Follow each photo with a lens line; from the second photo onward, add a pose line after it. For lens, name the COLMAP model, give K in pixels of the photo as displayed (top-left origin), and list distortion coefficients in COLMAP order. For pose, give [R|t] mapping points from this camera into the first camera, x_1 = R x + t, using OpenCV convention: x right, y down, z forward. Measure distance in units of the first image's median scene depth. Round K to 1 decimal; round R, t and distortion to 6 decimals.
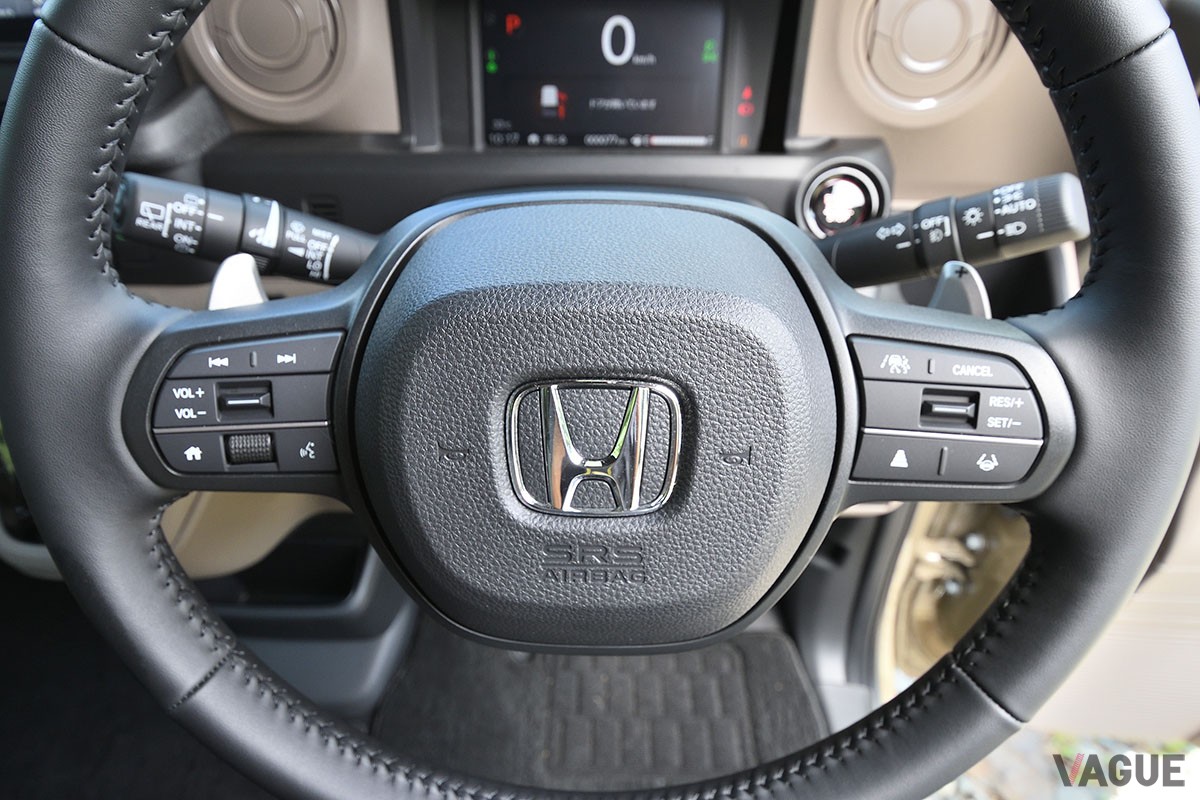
lens RADIAL K [[722.2, 0, 600.0], [0, 722.2, 400.0], [0, 0, 1]] dist [0.002890, 0.000420]
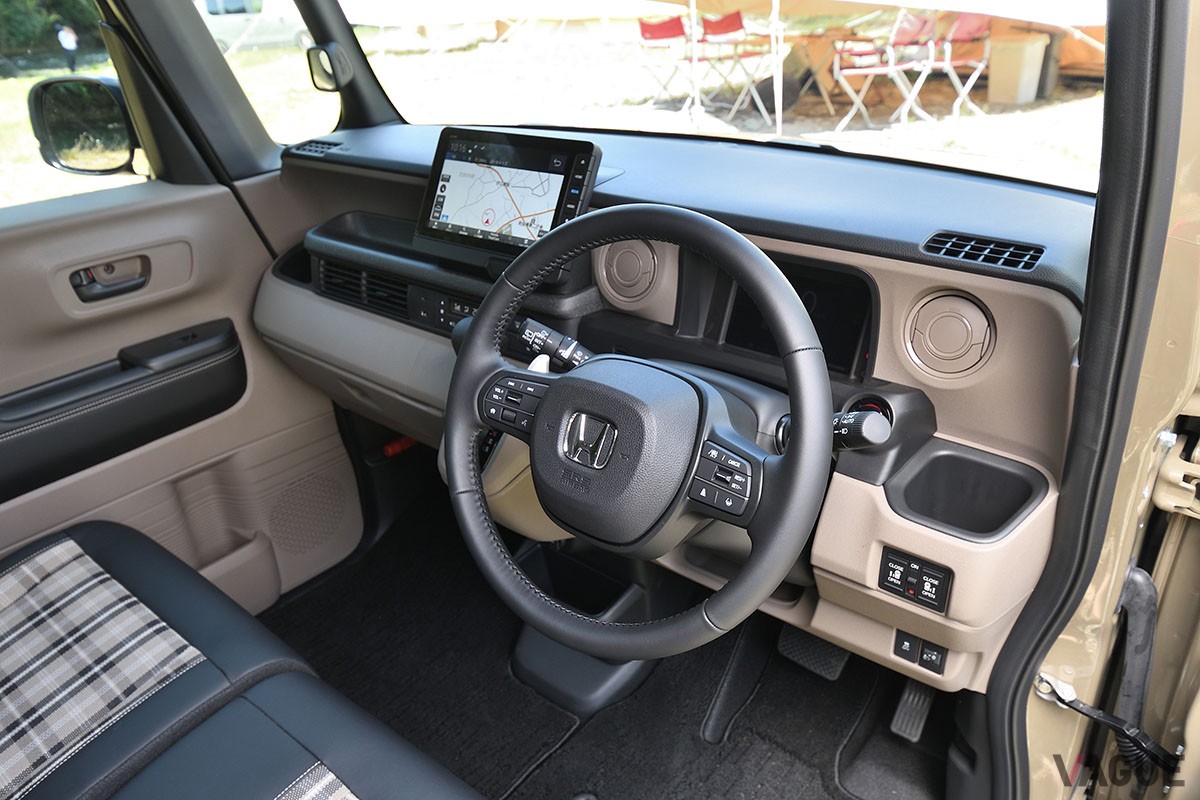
lens RADIAL K [[810.2, 0, 600.0], [0, 810.2, 400.0], [0, 0, 1]] dist [0.000539, -0.000001]
pose [[0.783547, 0.252263, -0.567818, 1.272198], [-0.385097, 0.914345, -0.125192, 0.218436], [0.487600, 0.316759, 0.813579, -1.144723]]
